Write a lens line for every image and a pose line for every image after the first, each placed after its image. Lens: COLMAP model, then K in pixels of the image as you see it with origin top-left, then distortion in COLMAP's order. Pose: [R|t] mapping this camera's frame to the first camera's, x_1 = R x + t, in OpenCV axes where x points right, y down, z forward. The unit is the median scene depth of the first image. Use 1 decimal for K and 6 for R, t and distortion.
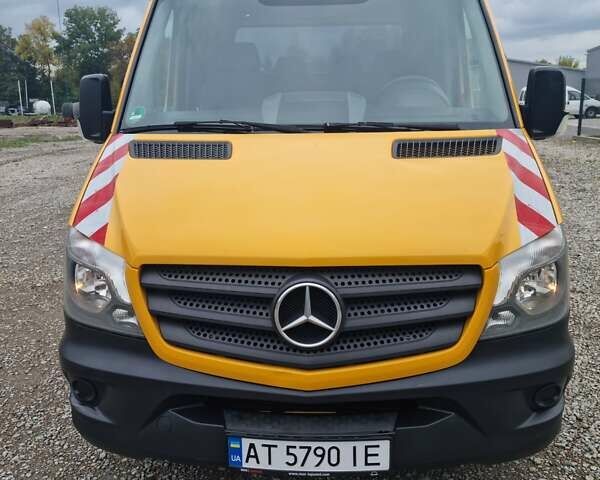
lens RADIAL K [[633.5, 0, 297.8], [0, 633.5, 240.3], [0, 0, 1]] dist [0.064524, 0.000000]
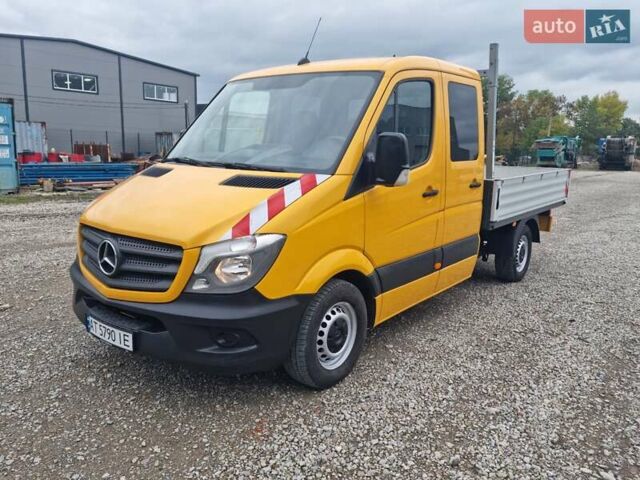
lens RADIAL K [[505.3, 0, 320.3], [0, 505.3, 245.4], [0, 0, 1]] dist [0.099095, -0.098469]
pose [[0.805554, 0.145418, -0.574401, 1.363202], [-0.161588, 0.986587, 0.023154, -0.055612], [0.570063, 0.074165, 0.818247, 0.095217]]
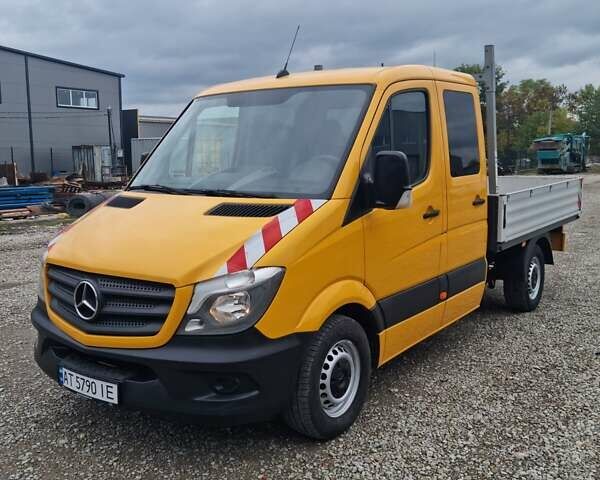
lens RADIAL K [[633.5, 0, 285.6], [0, 633.5, 235.7], [0, 0, 1]] dist [0.064524, 0.000000]
pose [[0.820188, 0.077384, -0.566837, 1.381989], [-0.123446, 0.991407, -0.043274, -0.046889], [0.558618, 0.105466, 0.822693, -0.140498]]
